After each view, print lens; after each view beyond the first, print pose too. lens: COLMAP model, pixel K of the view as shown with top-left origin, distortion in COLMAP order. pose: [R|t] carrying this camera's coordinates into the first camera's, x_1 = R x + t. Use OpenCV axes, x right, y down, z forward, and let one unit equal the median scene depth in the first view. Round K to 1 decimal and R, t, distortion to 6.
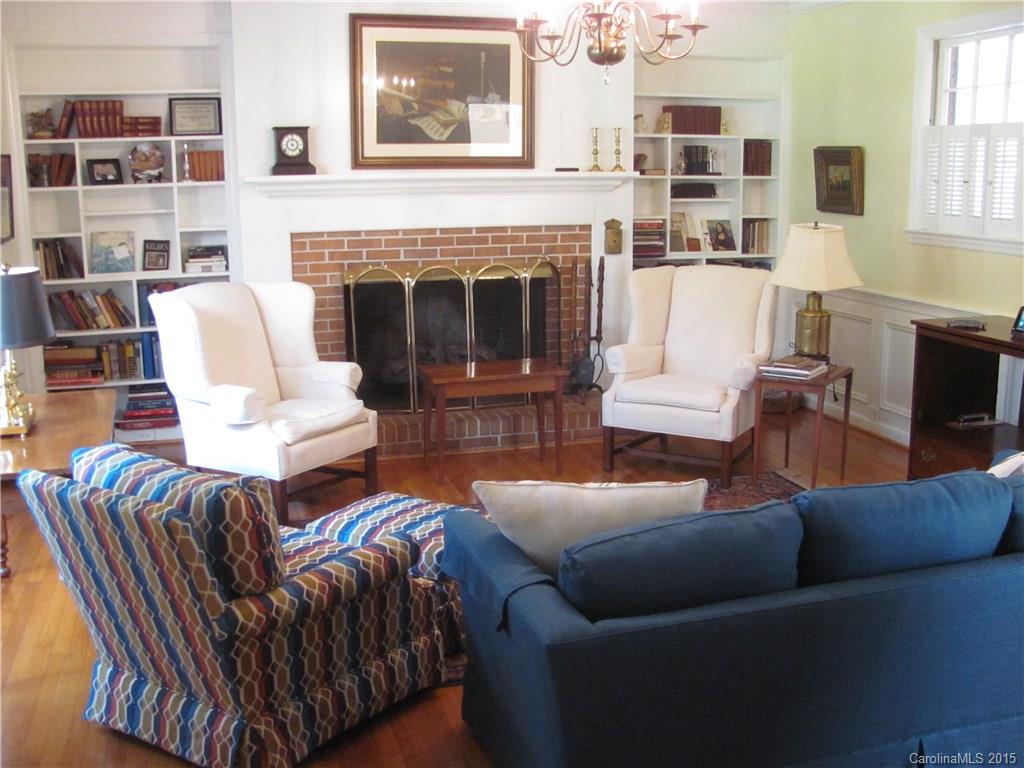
lens RADIAL K [[1093.5, 0, 512.0], [0, 1093.5, 384.0], [0, 0, 1]] dist [-0.223490, 0.288204]
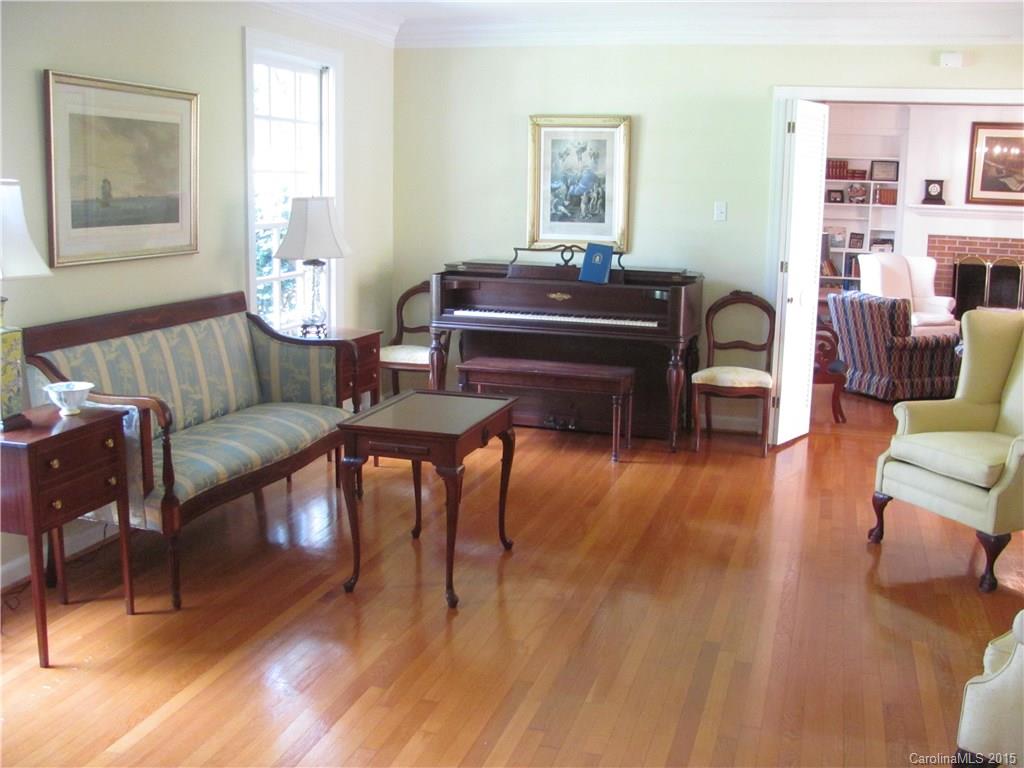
lens RADIAL K [[1093.5, 0, 512.0], [0, 1093.5, 384.0], [0, 0, 1]] dist [-0.223490, 0.288204]
pose [[0.837406, 0.124281, -0.532264, 0.211472], [-0.135444, 0.990618, 0.018211, 0.189186], [0.529534, 0.056842, 0.846382, -0.974139]]
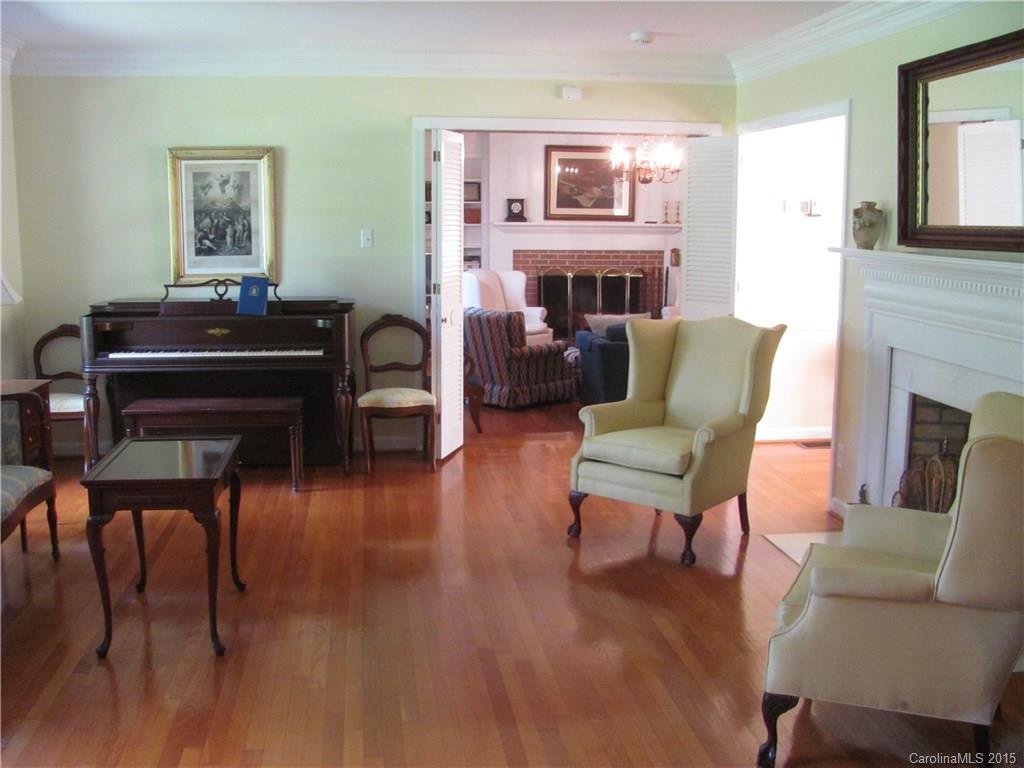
lens RADIAL K [[1093.5, 0, 512.0], [0, 1093.5, 384.0], [0, 0, 1]] dist [-0.223490, 0.288204]
pose [[0.988109, 0.037444, -0.149125, 0.111132], [-0.043885, 0.998230, -0.040133, 0.197101], [0.147358, 0.046200, 0.988004, -1.032594]]
